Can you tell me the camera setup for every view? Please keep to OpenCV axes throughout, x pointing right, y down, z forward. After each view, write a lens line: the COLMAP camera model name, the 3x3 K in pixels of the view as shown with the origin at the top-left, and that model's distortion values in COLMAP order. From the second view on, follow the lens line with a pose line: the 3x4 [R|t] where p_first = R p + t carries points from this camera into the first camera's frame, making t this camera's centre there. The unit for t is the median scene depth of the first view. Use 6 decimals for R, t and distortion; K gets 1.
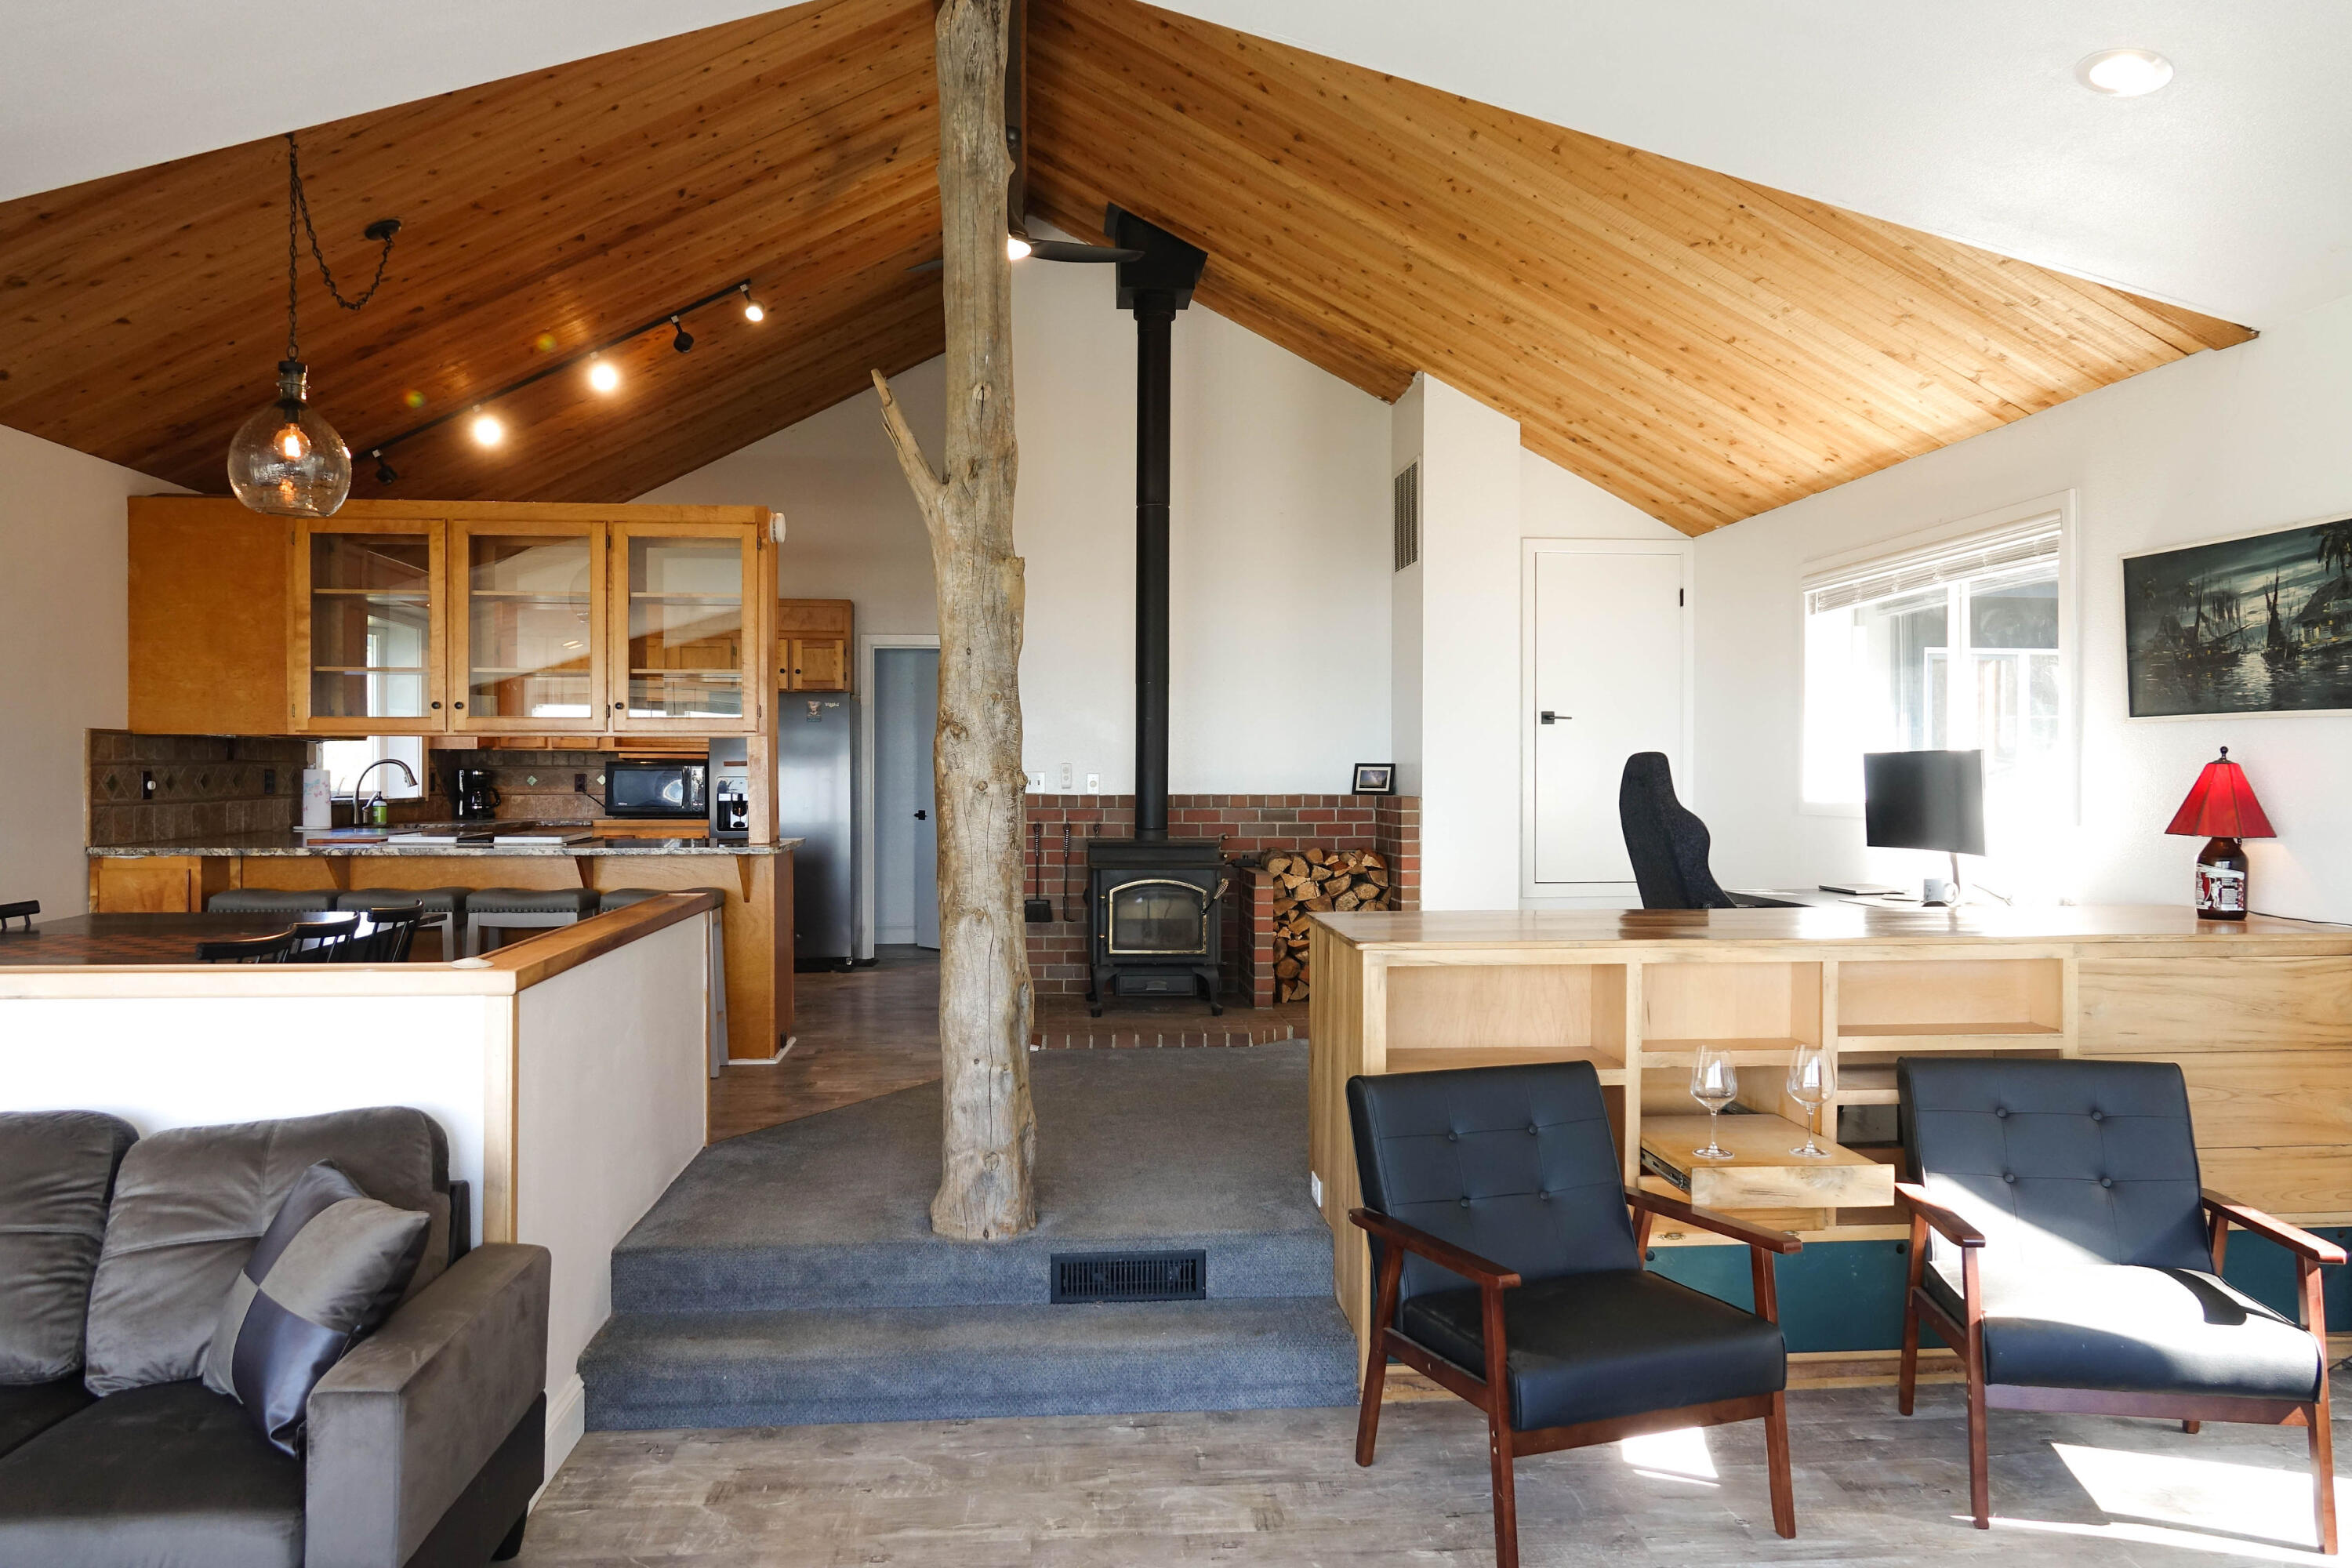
lens RADIAL K [[1647.7, 0, 1176.0], [0, 1647.7, 784.0], [0, 0, 1]] dist [0.000474, -0.001635]
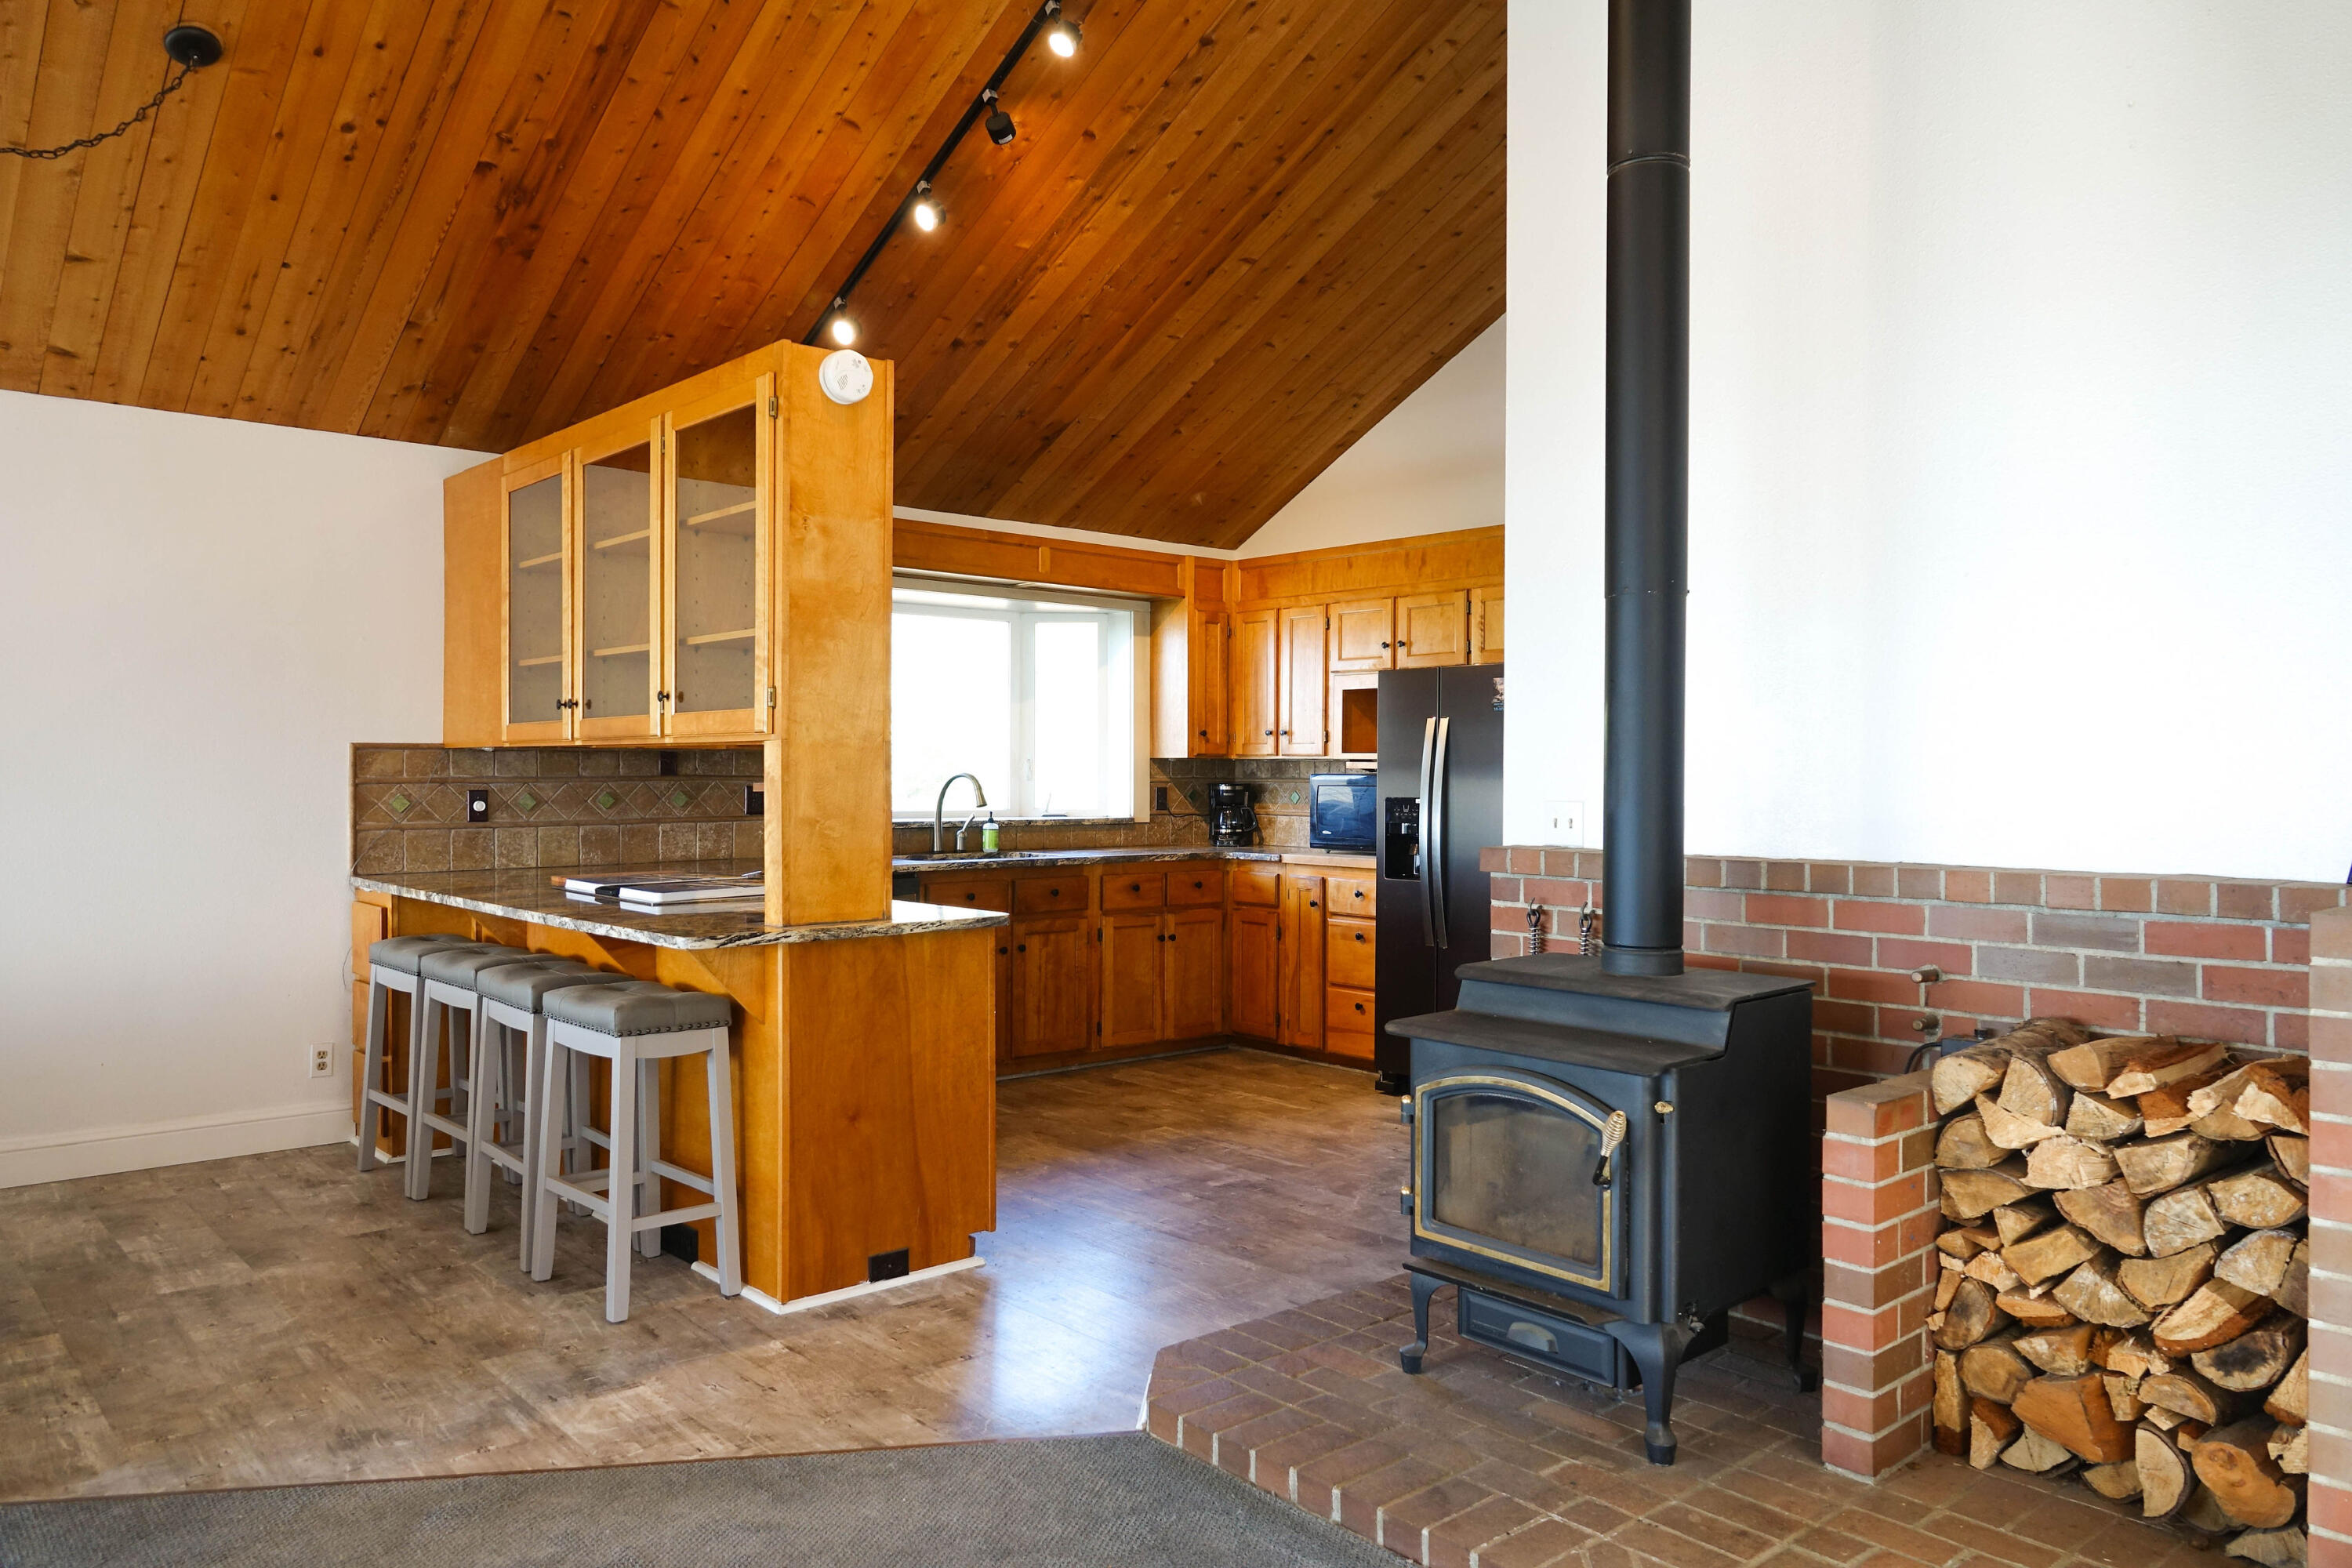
lens RADIAL K [[1625.4, 0, 1179.1], [0, 1625.4, 777.8], [0, 0, 1]] dist [-0.001349, -0.000706]
pose [[0.590420, 0.004267, -0.807085, 0.366192], [-0.007205, 0.999974, 0.000015, -0.020996], [0.807064, 0.005806, 0.590436, 0.979451]]
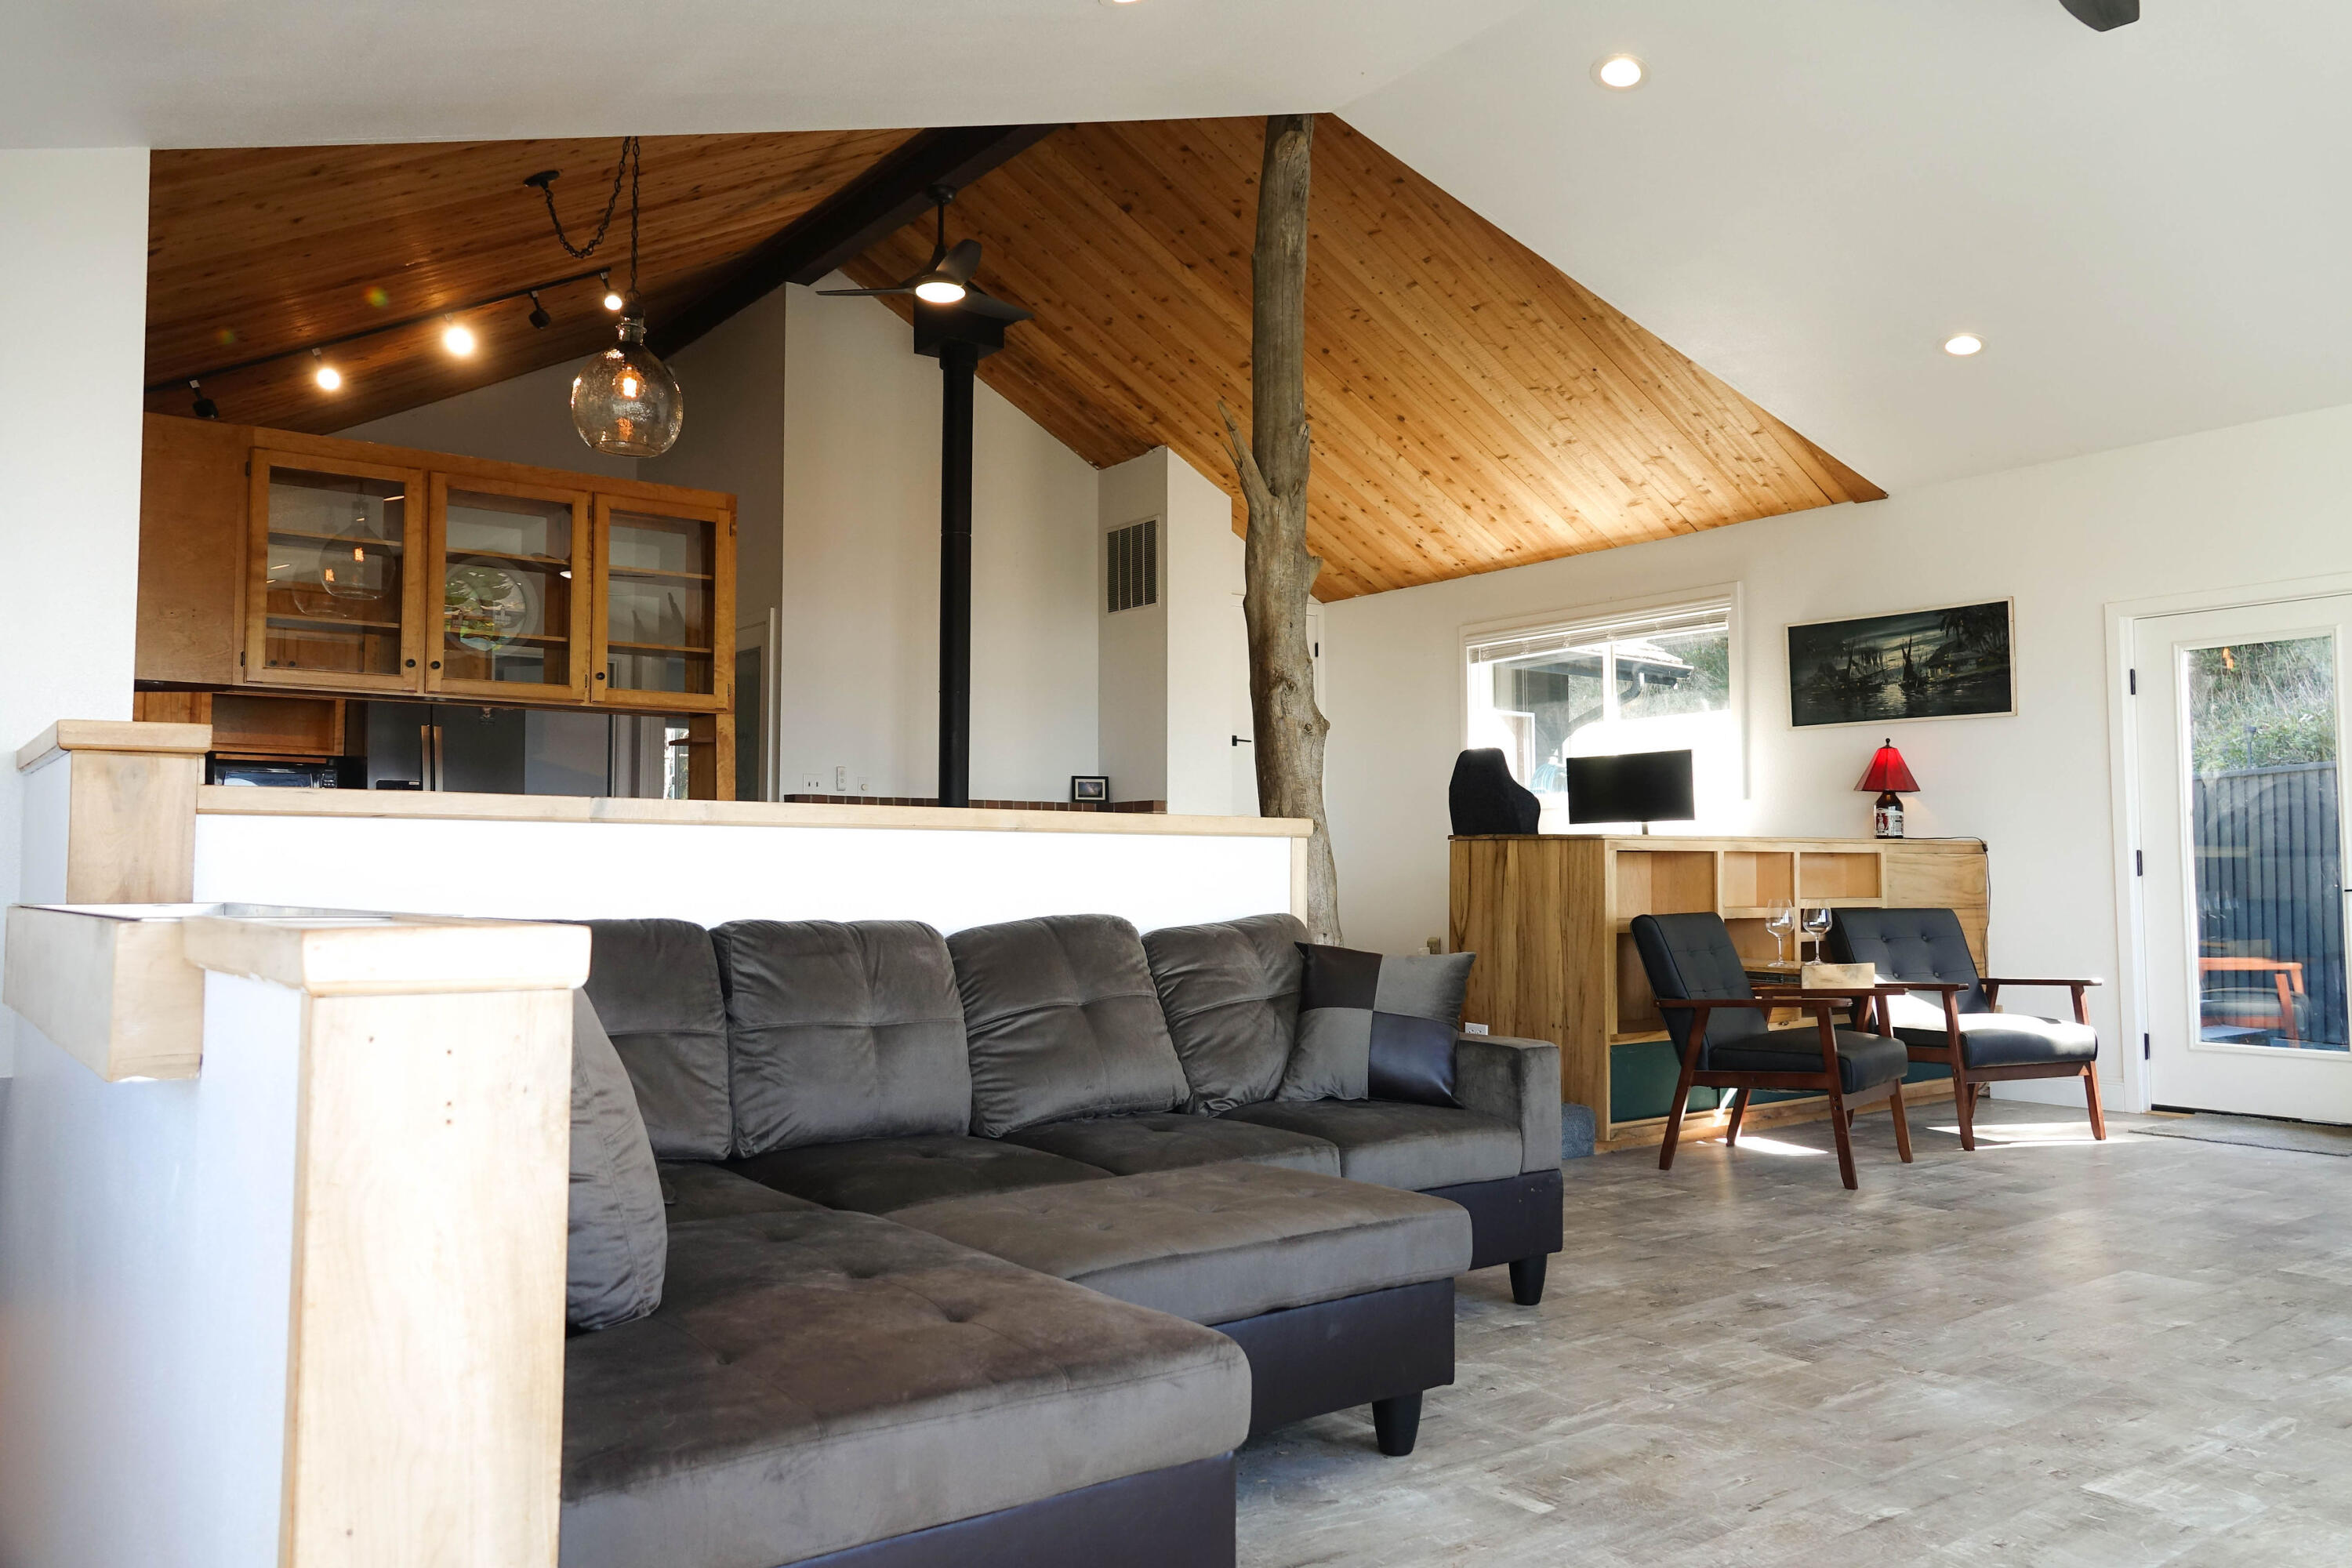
lens RADIAL K [[1724.5, 0, 1176.0], [0, 1724.5, 784.0], [0, 0, 1]] dist [0.006856, 0.001924]
pose [[0.847995, 0.026189, 0.529357, -0.737776], [0.004726, 0.998365, -0.056963, 0.098090], [-0.529983, 0.050806, 0.846485, -0.079877]]
